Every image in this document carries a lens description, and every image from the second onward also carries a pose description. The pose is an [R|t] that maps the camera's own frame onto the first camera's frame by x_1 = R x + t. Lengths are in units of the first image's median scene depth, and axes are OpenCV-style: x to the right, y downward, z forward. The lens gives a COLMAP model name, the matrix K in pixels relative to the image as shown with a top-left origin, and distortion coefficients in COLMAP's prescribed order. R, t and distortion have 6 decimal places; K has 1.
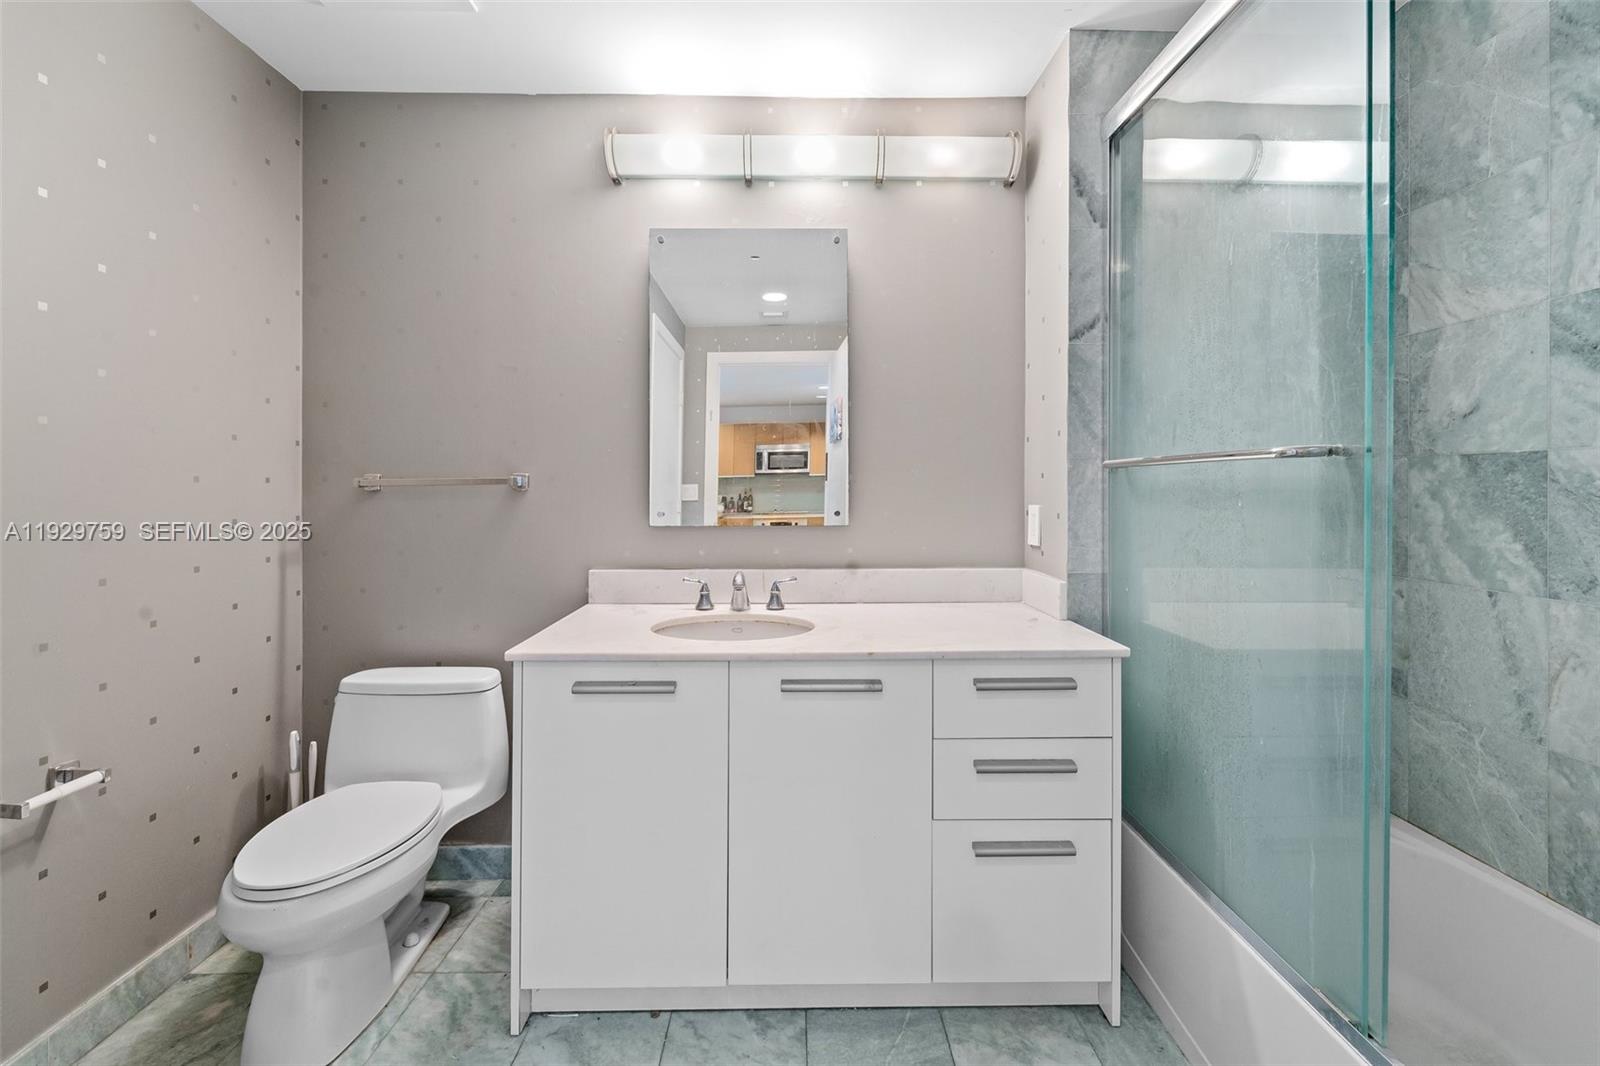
lens RADIAL K [[665.3, 0, 811.9], [0, 665.3, 483.2], [0, 0, 1]] dist [0.002189, -0.002500]
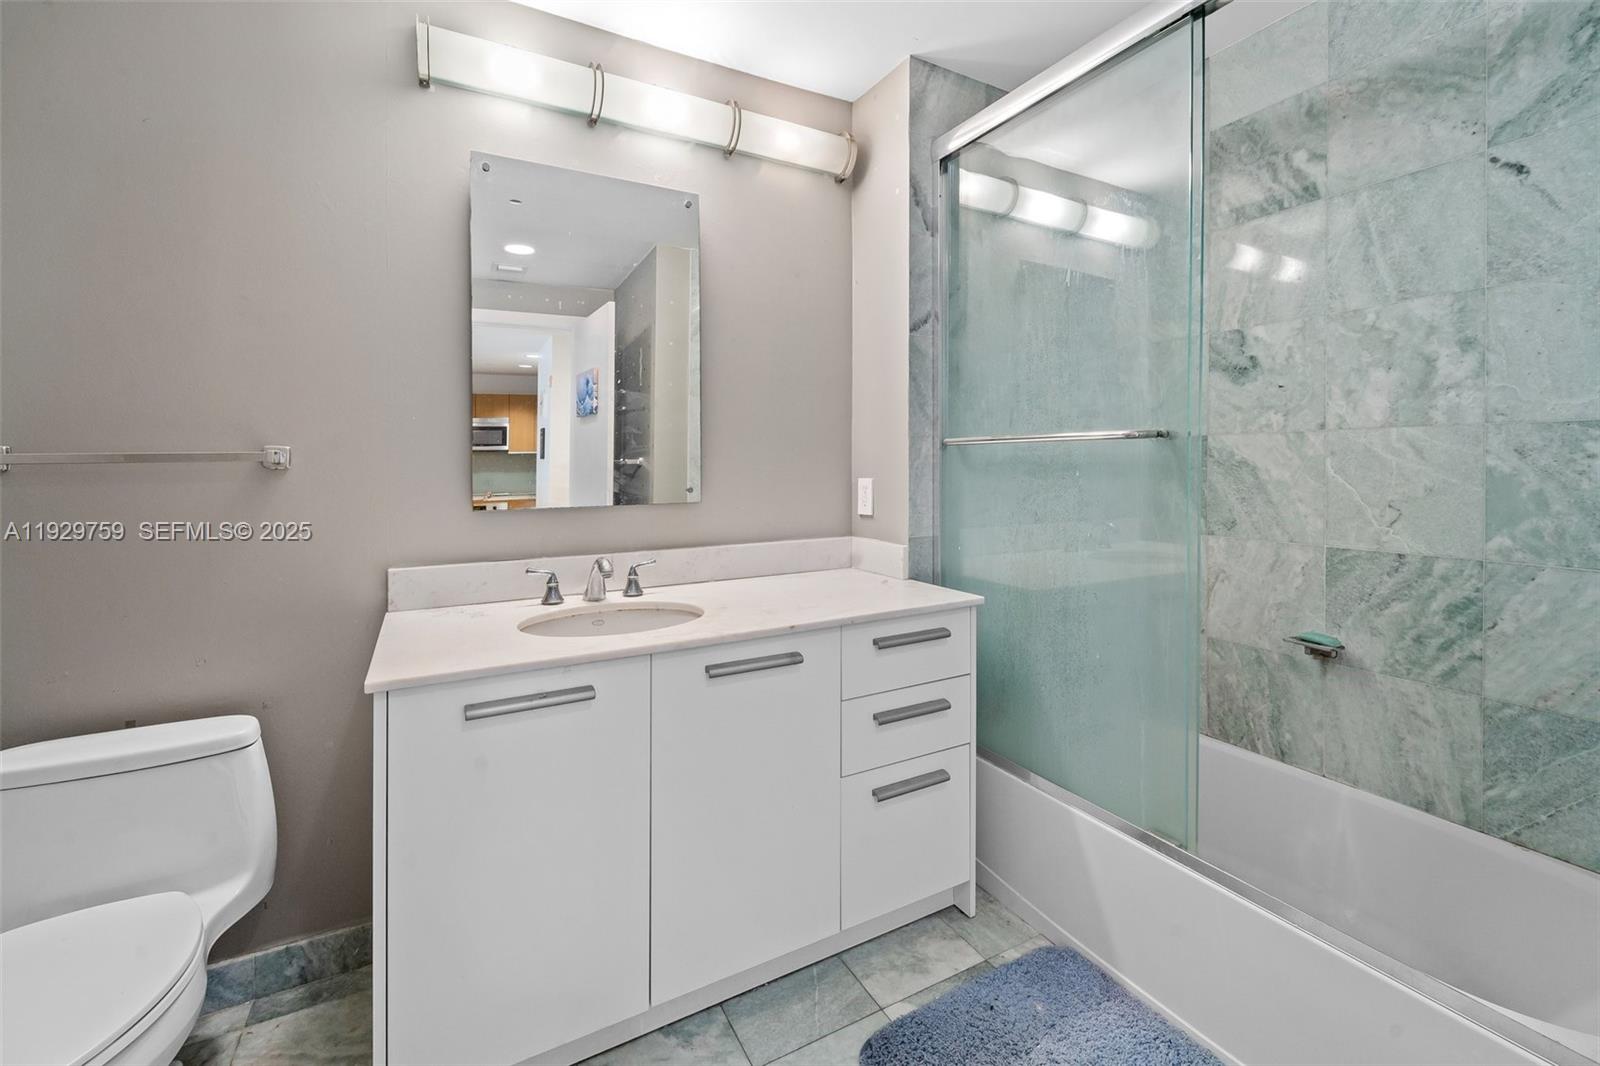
lens RADIAL K [[665.3, 0, 819.5], [0, 665.3, 466.7], [0, 0, 1]] dist [0.002189, -0.002500]
pose [[0.883513, -0.006949, 0.468356, -0.325435], [0.003027, 0.999954, 0.009127, 0.003858], [-0.468397, -0.006646, 0.883493, 0.084739]]
